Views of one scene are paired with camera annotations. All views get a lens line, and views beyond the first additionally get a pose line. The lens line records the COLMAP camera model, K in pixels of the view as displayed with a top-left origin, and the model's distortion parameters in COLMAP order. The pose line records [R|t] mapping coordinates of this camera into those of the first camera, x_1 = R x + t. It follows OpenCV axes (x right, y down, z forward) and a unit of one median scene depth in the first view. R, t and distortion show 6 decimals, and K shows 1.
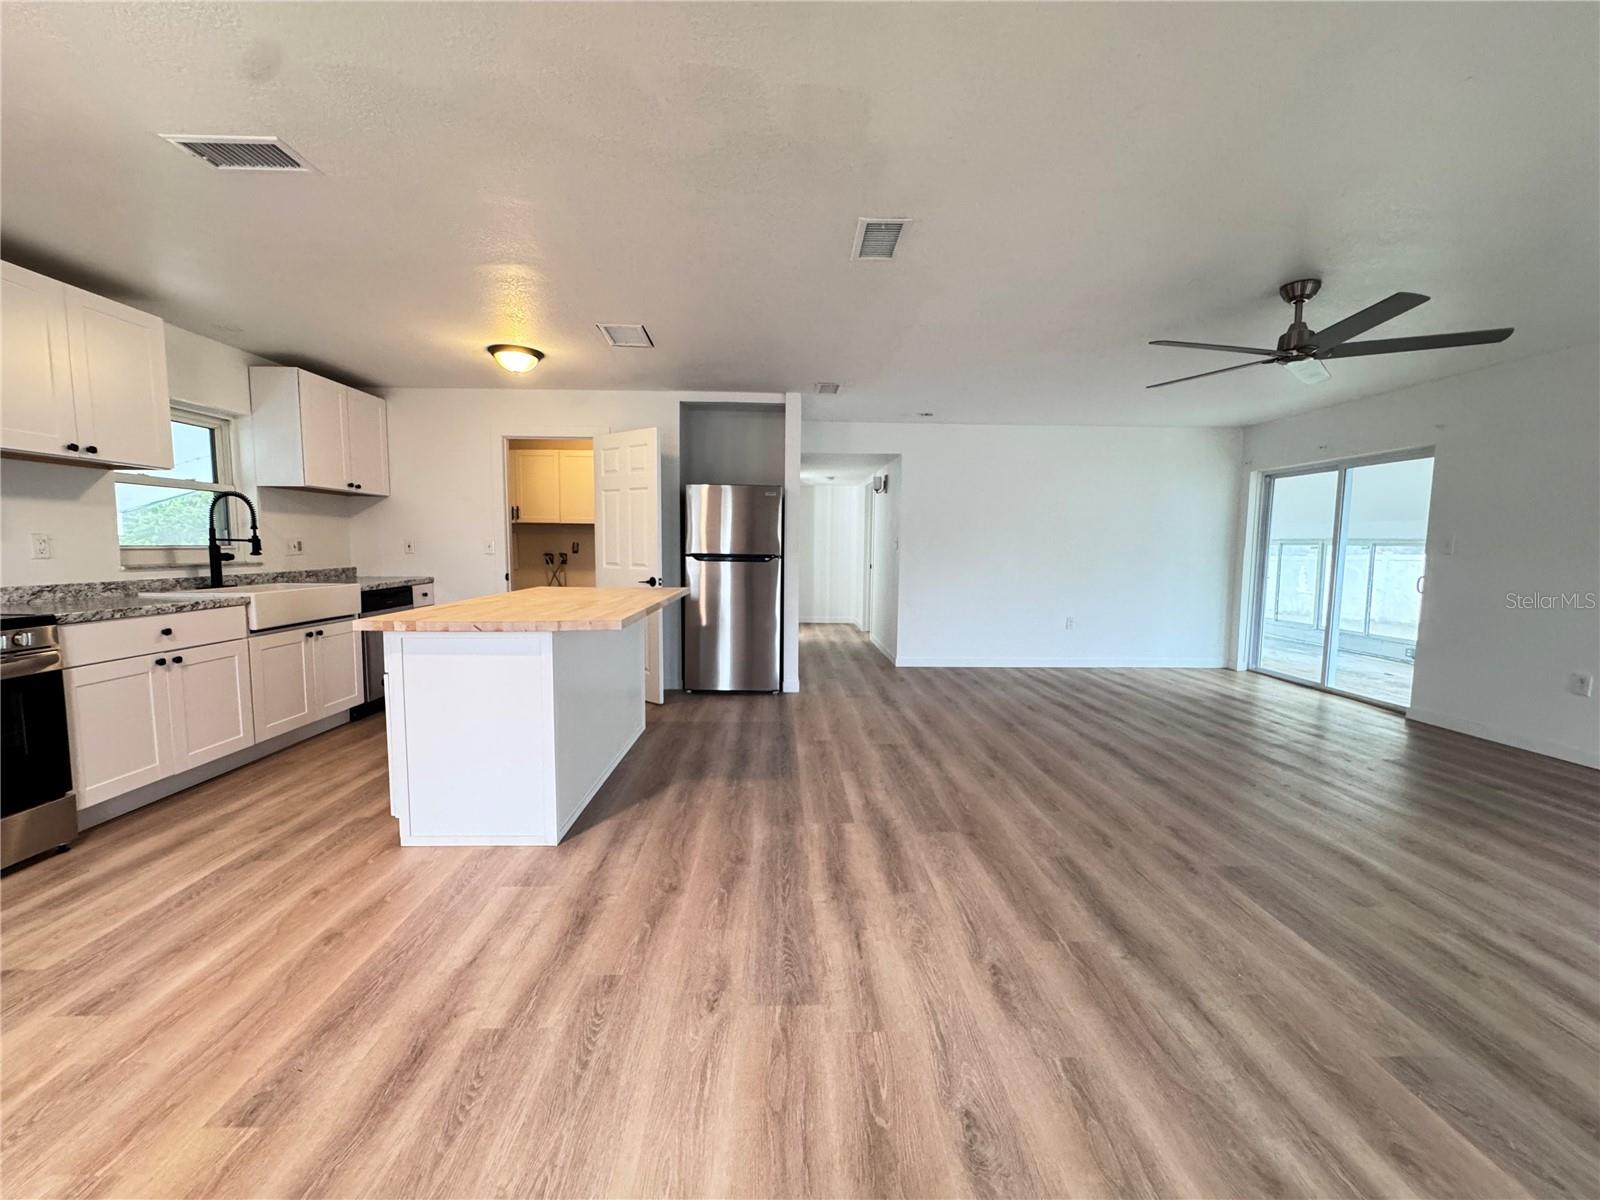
lens RADIAL K [[637.9, 0, 801.2], [0, 637.9, 600.8], [0, 0, 1]] dist [-0.004206, 0.000747]
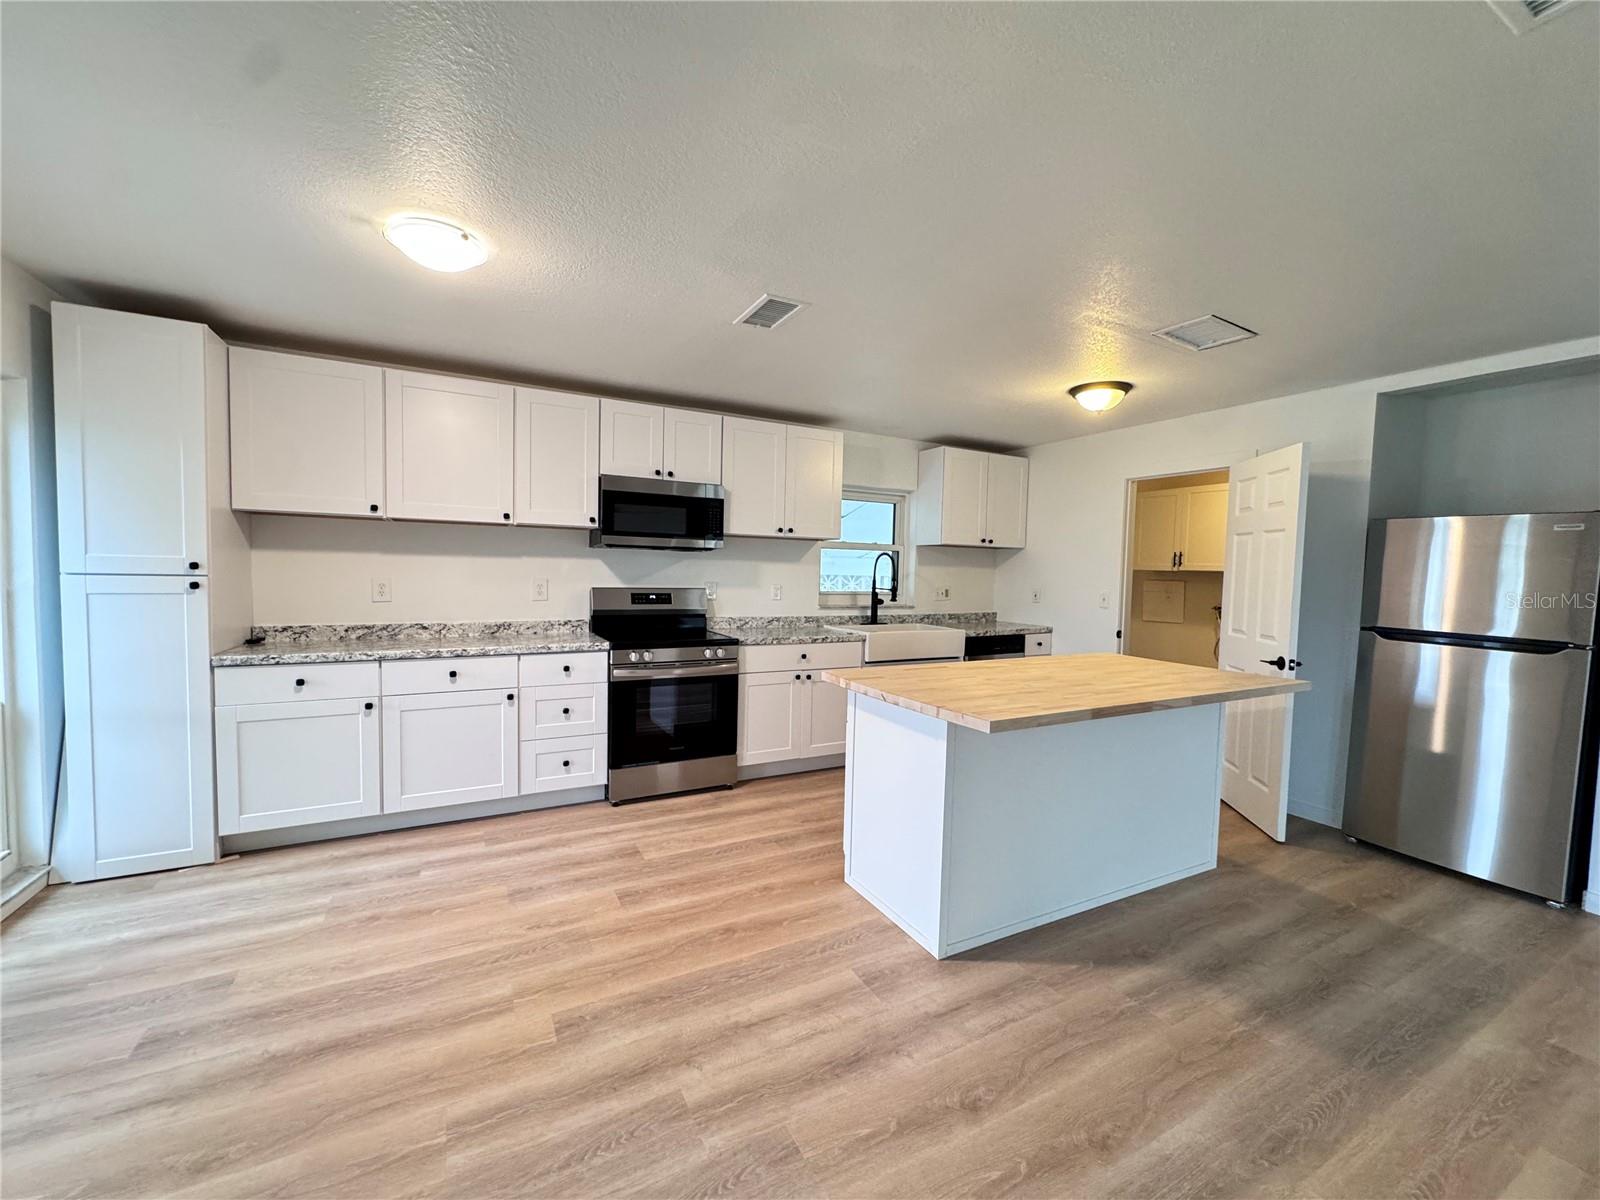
lens RADIAL K [[637.9, 0, 799.1], [0, 637.9, 599.7], [0, 0, 1]] dist [-0.004206, 0.000747]
pose [[0.436925, 0.048837, -0.898171, 0.264612], [-0.099583, 0.995013, 0.005660, -0.084030], [0.893968, 0.086969, 0.439610, 0.363271]]
